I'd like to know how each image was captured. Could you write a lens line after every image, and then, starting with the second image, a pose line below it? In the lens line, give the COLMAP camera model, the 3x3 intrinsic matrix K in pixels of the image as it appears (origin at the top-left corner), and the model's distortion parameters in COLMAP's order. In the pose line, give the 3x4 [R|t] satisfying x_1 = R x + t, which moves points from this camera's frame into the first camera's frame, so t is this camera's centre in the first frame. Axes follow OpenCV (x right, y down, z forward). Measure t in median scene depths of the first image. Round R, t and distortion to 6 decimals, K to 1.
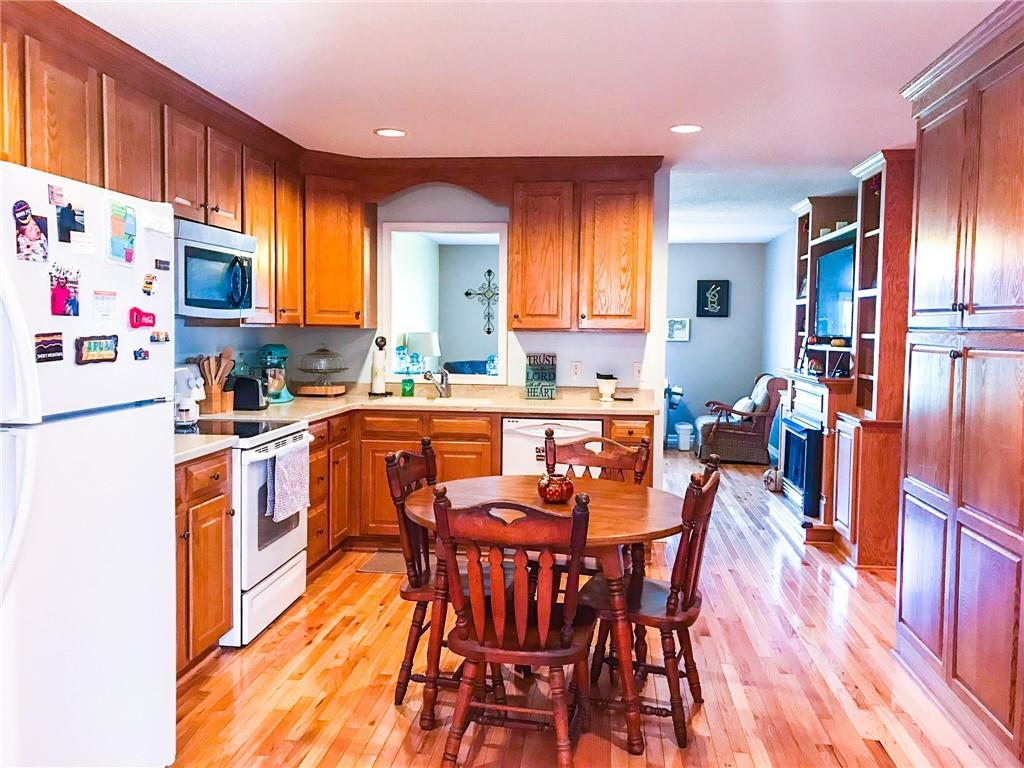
lens RADIAL K [[855.6, 0, 512.0], [0, 855.6, 384.0], [0, 0, 1]] dist [-0.002743, -0.001993]
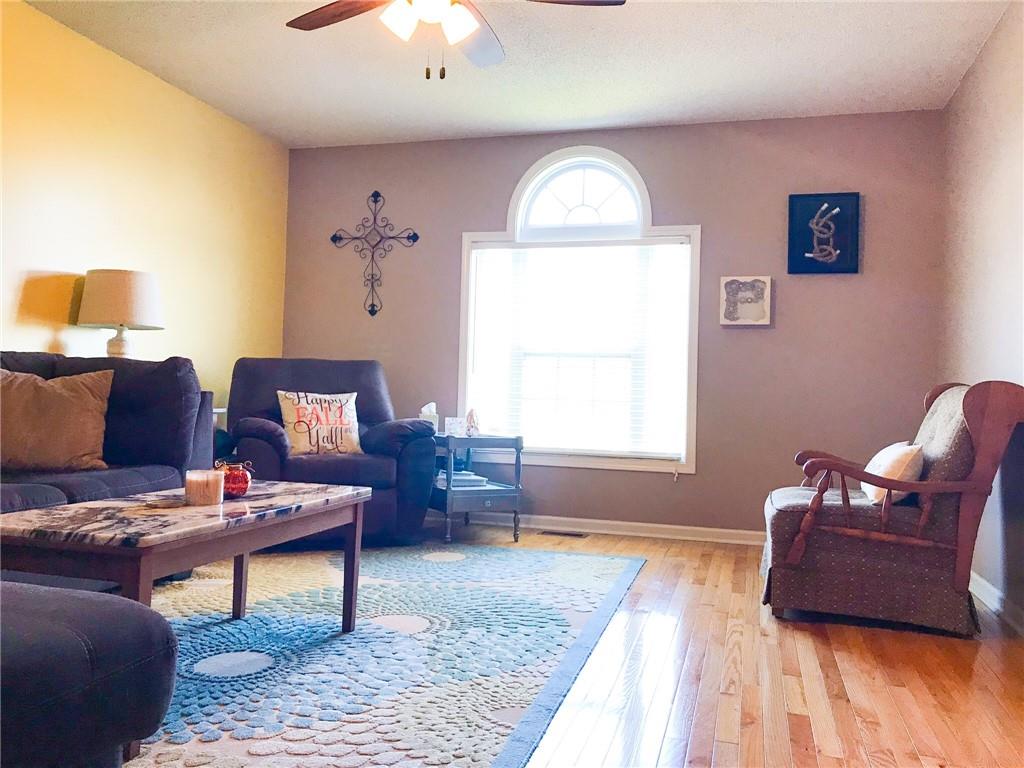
lens RADIAL K [[855.6, 0, 512.0], [0, 855.6, 384.0], [0, 0, 1]] dist [-0.002743, -0.001993]
pose [[0.986667, 0.014242, -0.162128, 0.170827], [-0.026965, 0.996701, -0.076544, 0.024864], [0.160503, 0.079896, 0.983796, 0.619337]]
